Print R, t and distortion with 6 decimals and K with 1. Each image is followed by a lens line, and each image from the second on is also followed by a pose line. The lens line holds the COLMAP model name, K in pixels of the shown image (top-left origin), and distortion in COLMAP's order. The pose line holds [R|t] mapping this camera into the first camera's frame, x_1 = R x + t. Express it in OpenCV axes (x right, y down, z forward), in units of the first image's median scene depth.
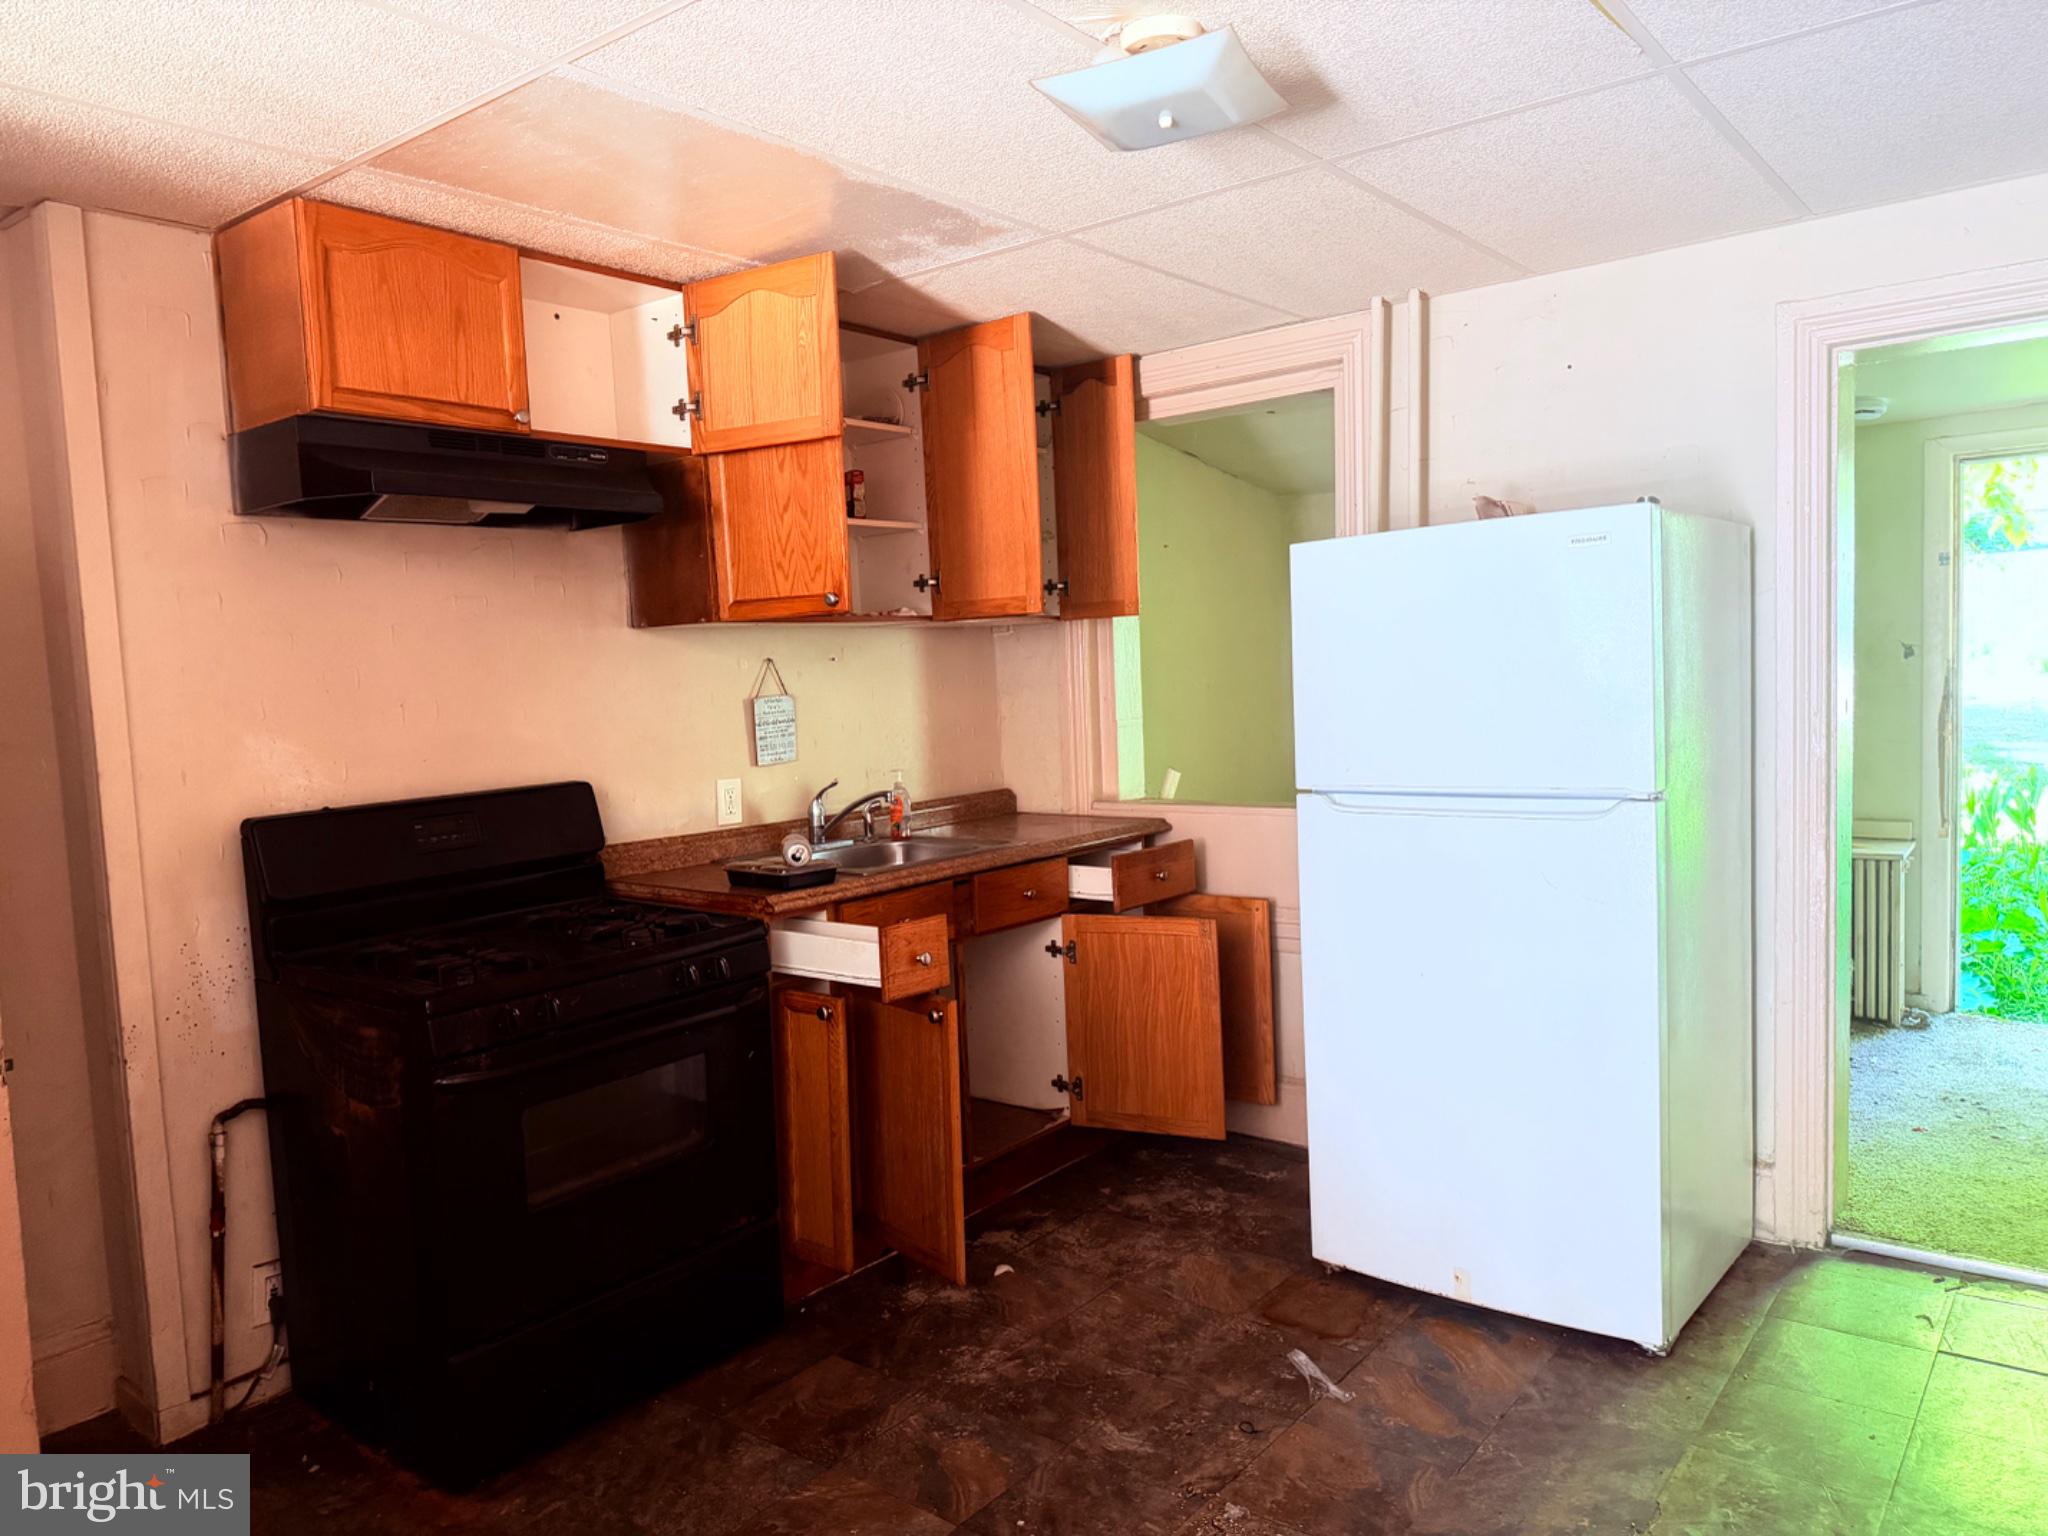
lens RADIAL K [[1414.4, 0, 1024.0], [0, 1414.4, 768.0], [0, 0, 1]] dist [0.020613, -0.021285]
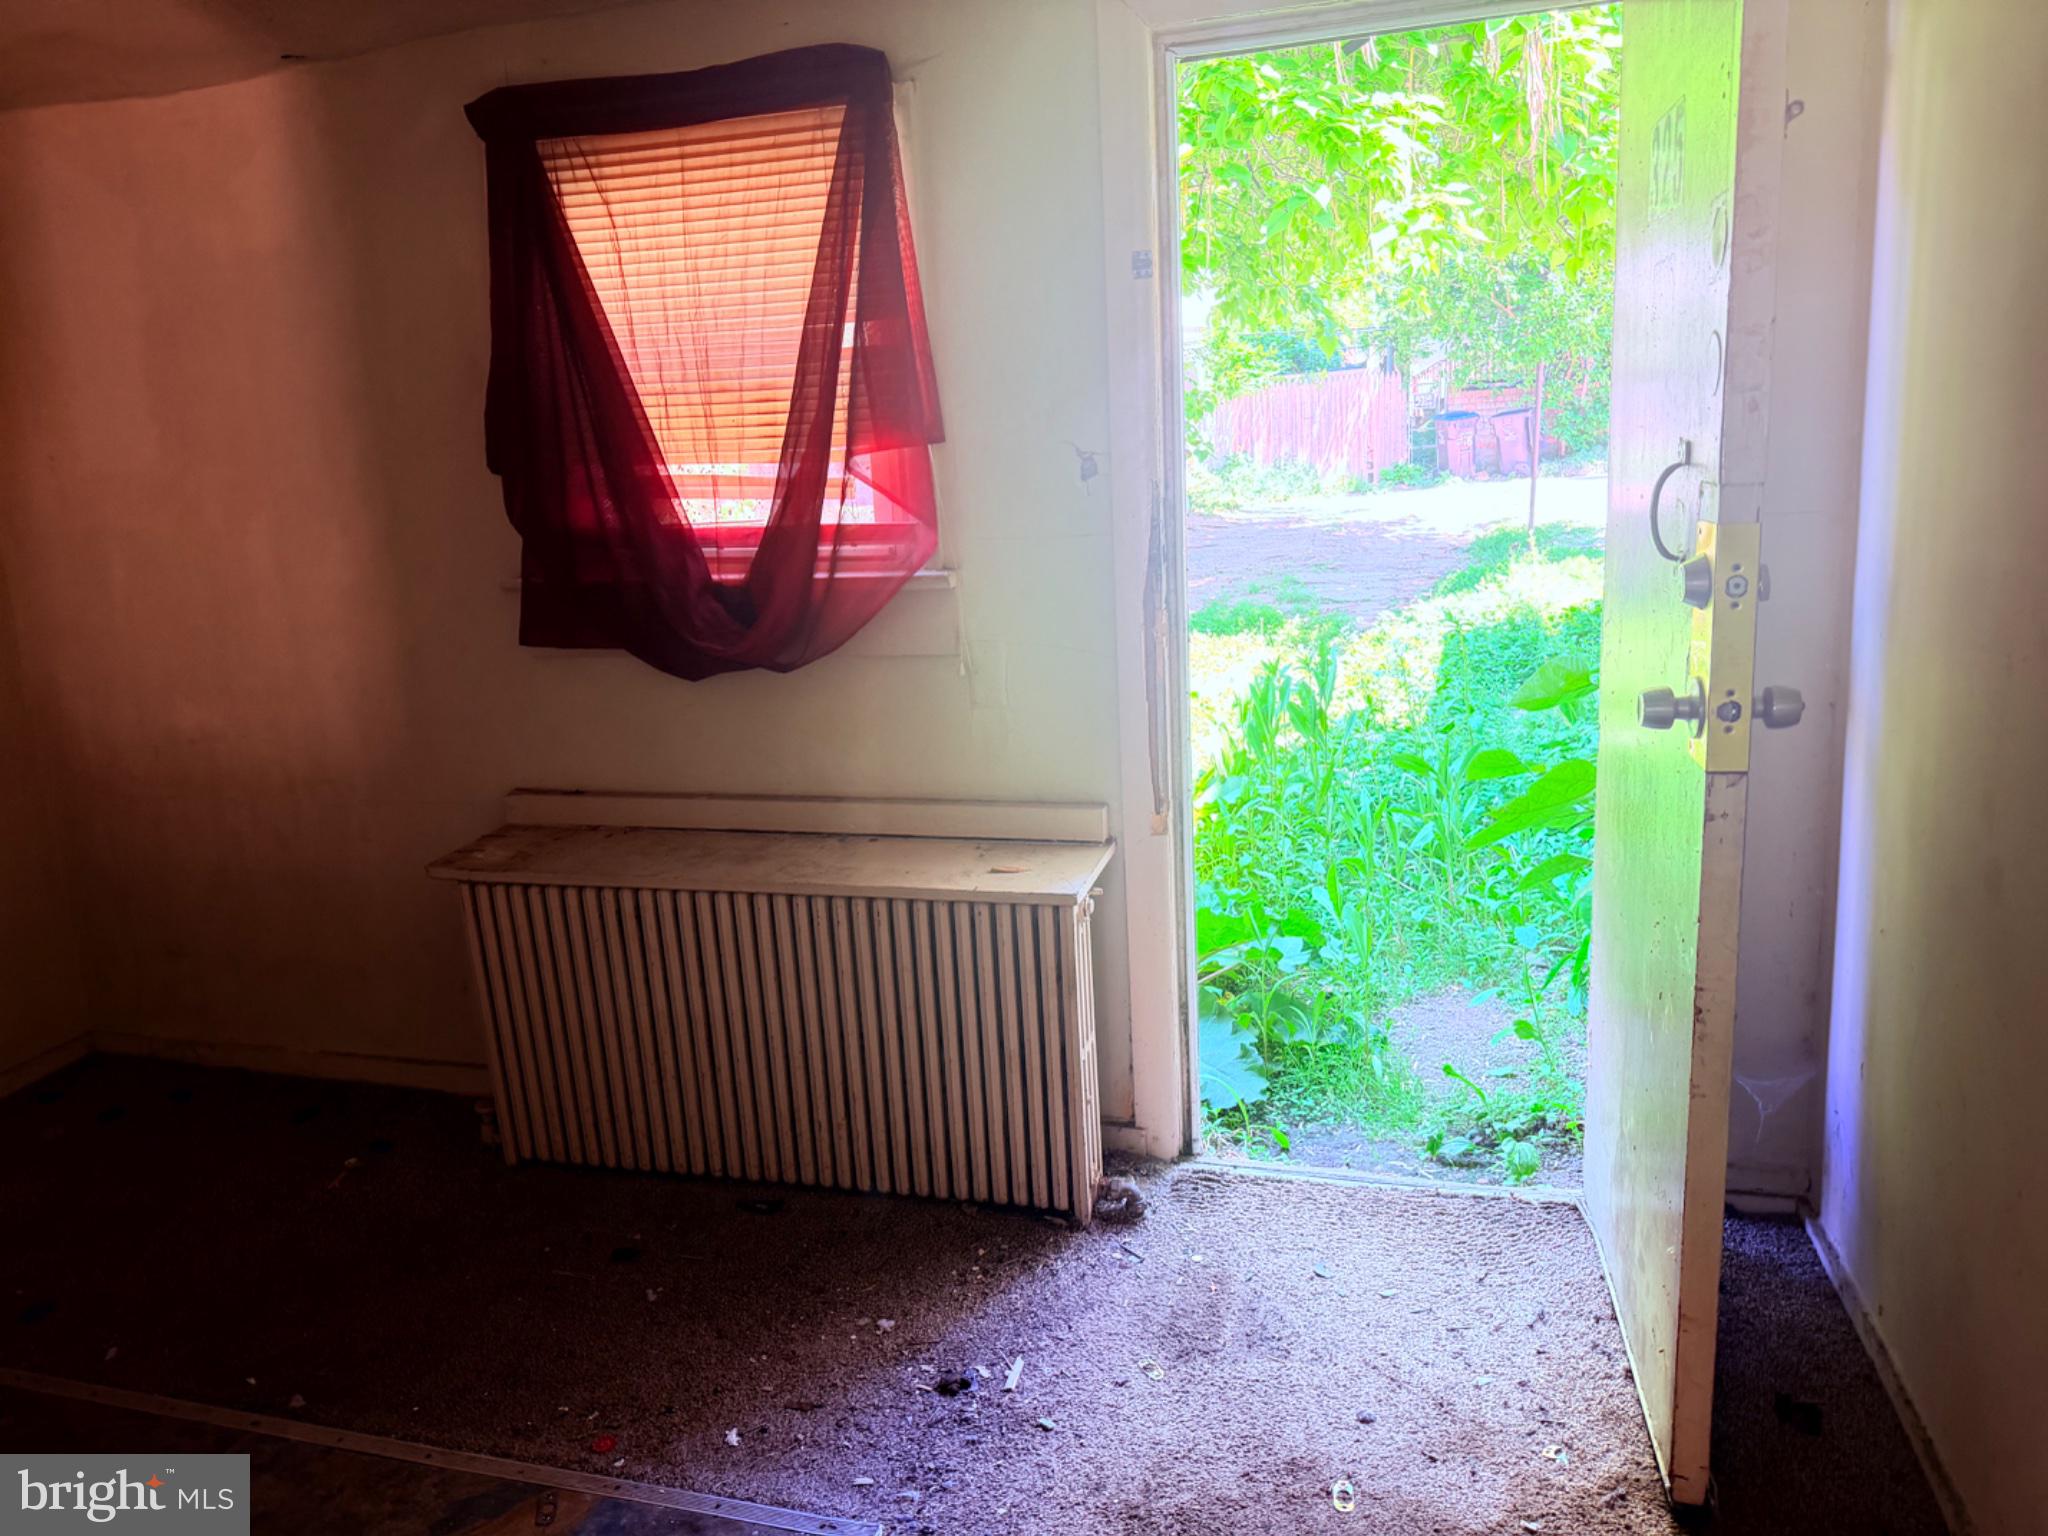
lens RADIAL K [[1417.3, 0, 1024.0], [0, 1417.3, 768.0], [0, 0, 1]] dist [0.016180, -0.014181]
pose [[0.920397, -0.086471, 0.381304, 0.840580], [0.044039, 0.991959, 0.118651, -0.077531], [-0.388498, -0.092414, 0.916804, 1.135332]]
